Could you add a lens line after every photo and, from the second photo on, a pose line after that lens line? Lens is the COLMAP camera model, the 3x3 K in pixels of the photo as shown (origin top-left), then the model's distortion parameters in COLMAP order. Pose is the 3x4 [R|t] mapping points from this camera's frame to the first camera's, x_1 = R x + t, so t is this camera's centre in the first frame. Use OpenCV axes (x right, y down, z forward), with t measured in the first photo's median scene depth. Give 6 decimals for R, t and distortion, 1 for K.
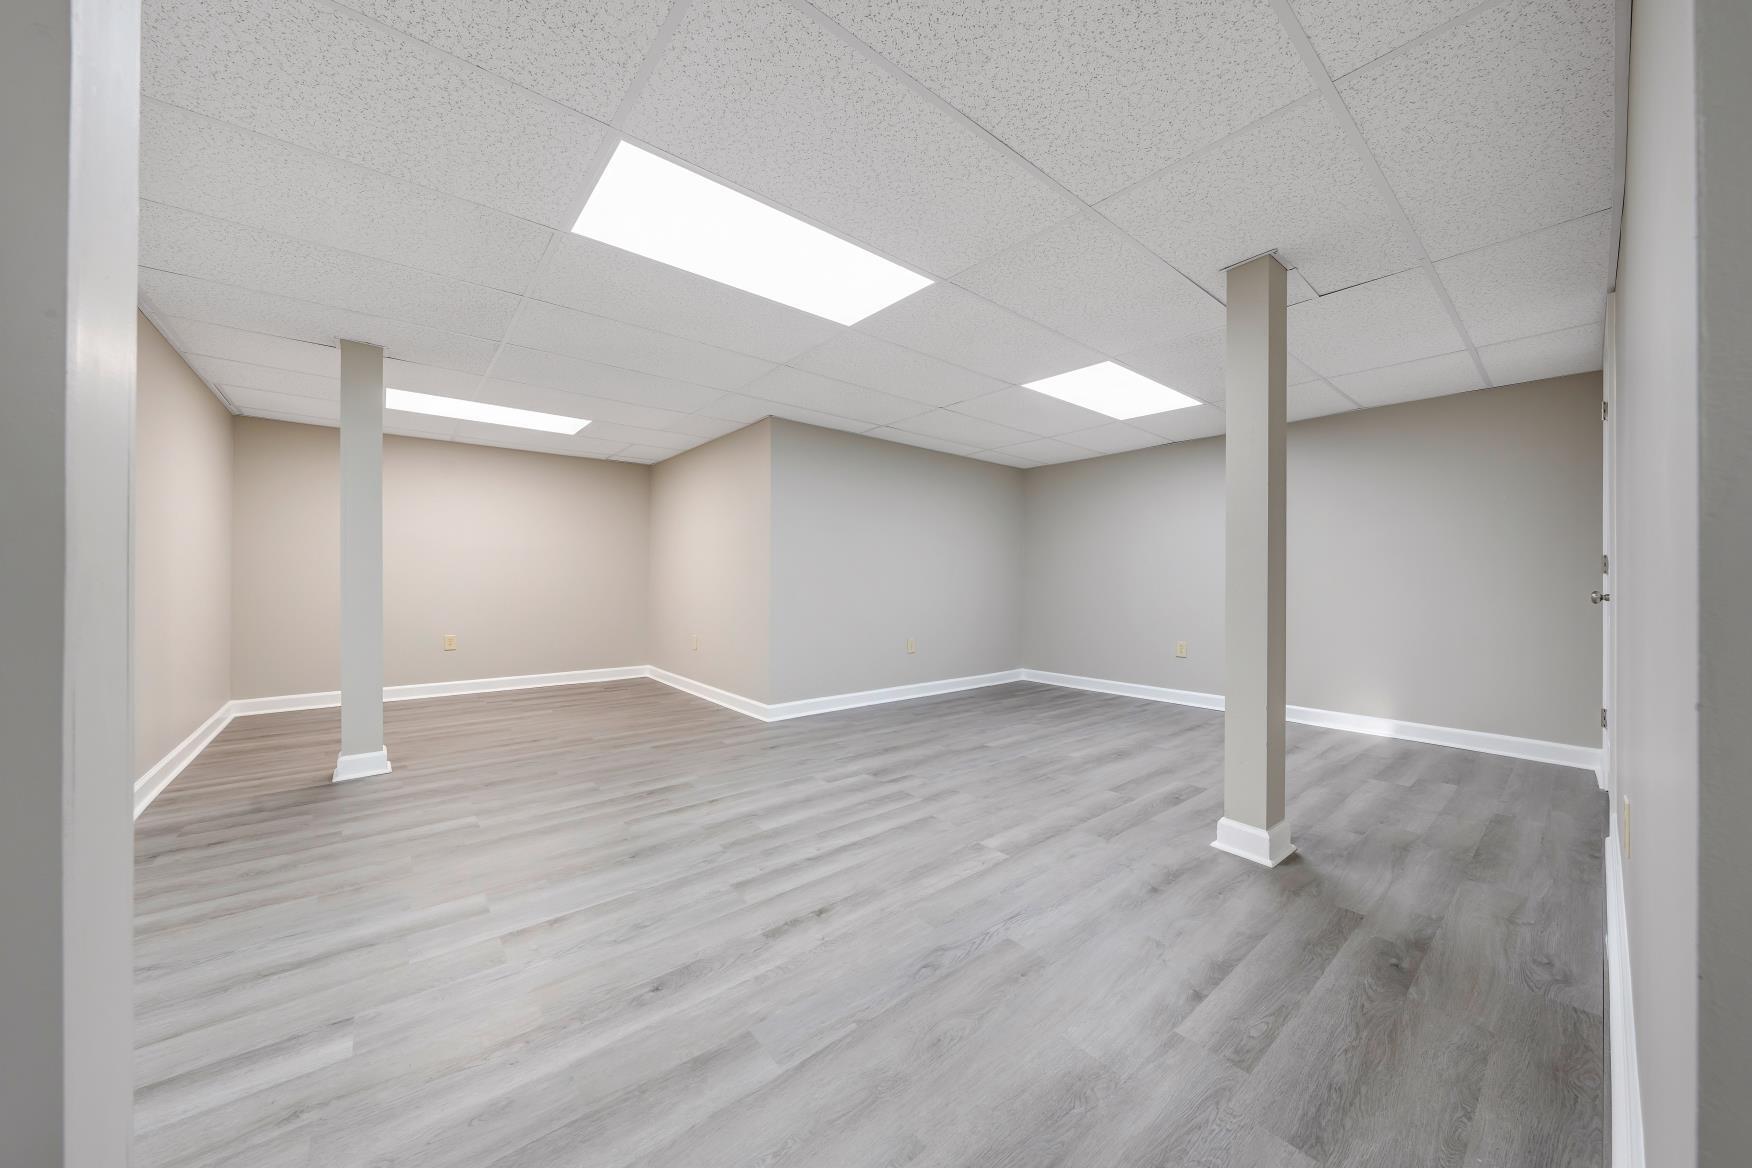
lens RADIAL K [[601.9, 0, 872.7], [0, 601.9, 587.0], [0, 0, 1]] dist [-0.001280, -0.000060]
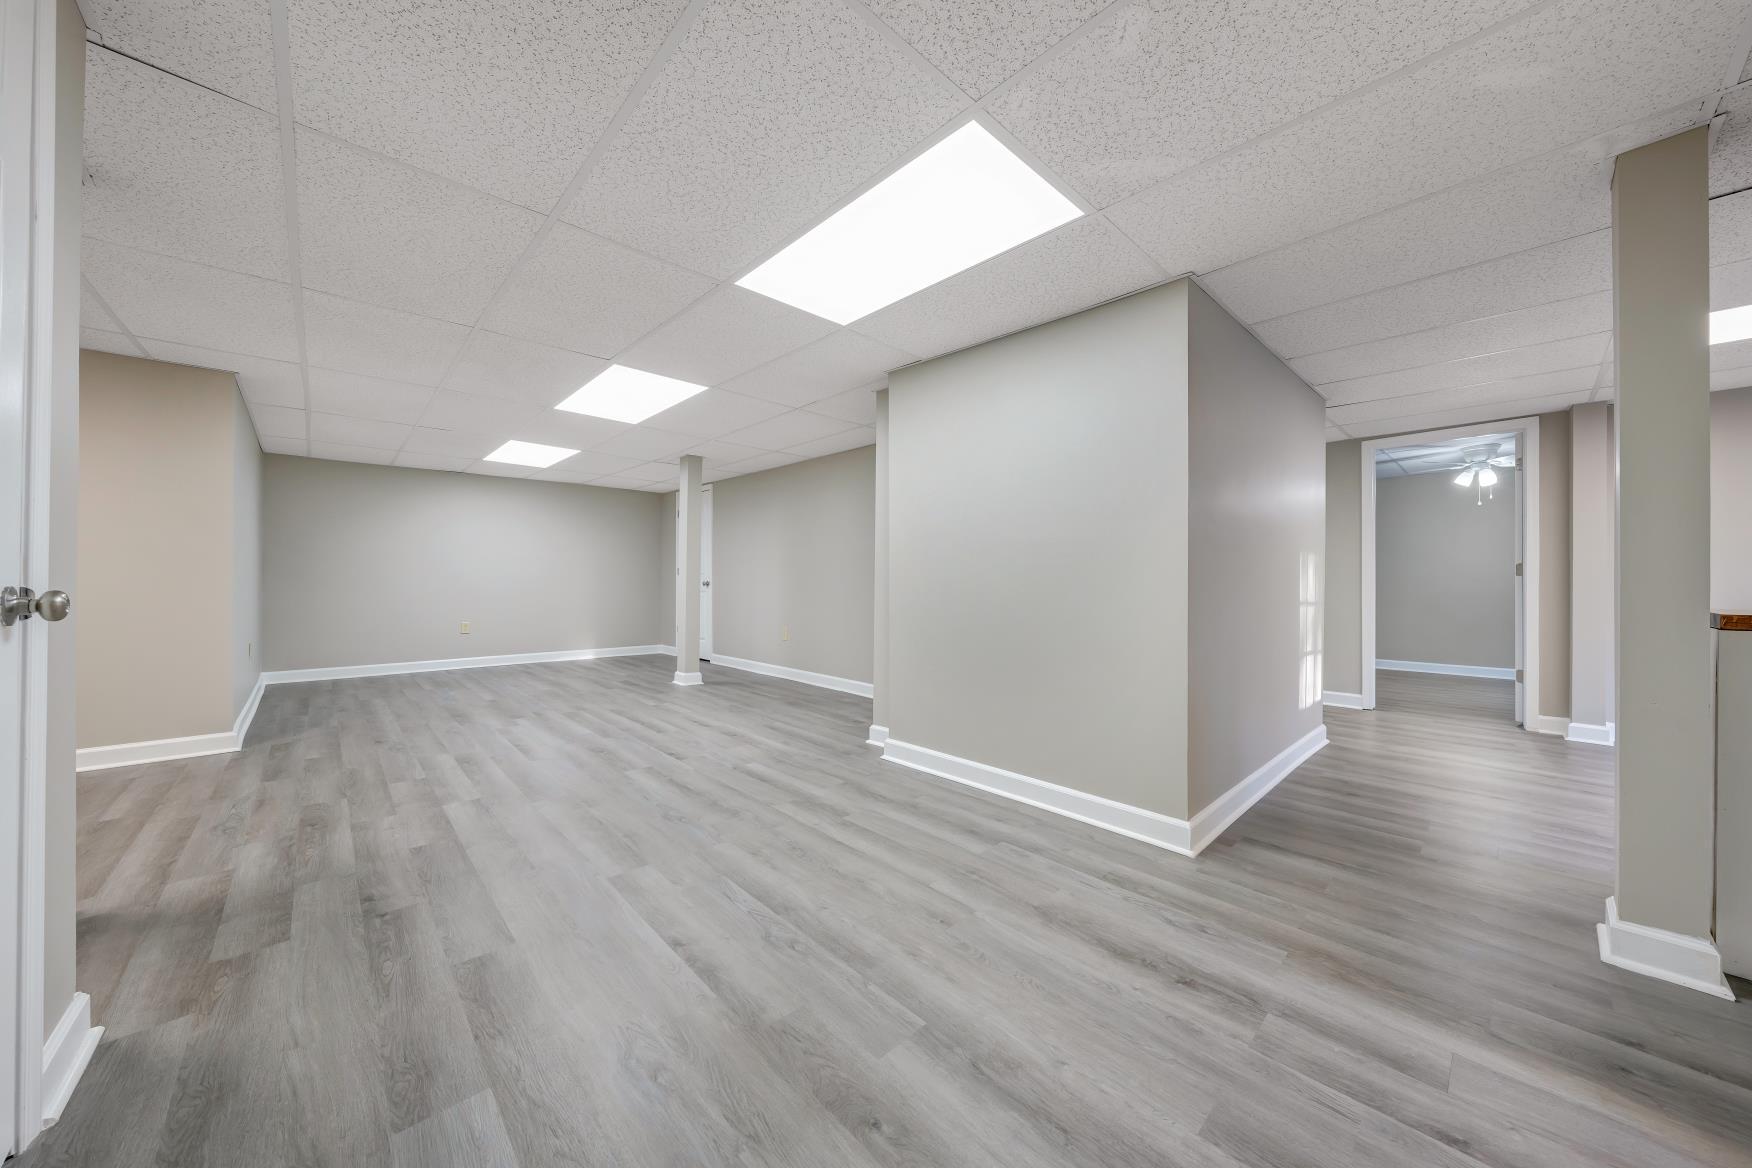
lens RADIAL K [[601.9, 0, 873.5], [0, 601.9, 580.7], [0, 0, 1]] dist [-0.001280, -0.000060]
pose [[-0.063171, -0.000131, 0.998003, -1.821980], [-0.004303, 0.999991, -0.000141, -0.016169], [-0.997993, -0.004303, -0.063171, 0.328798]]
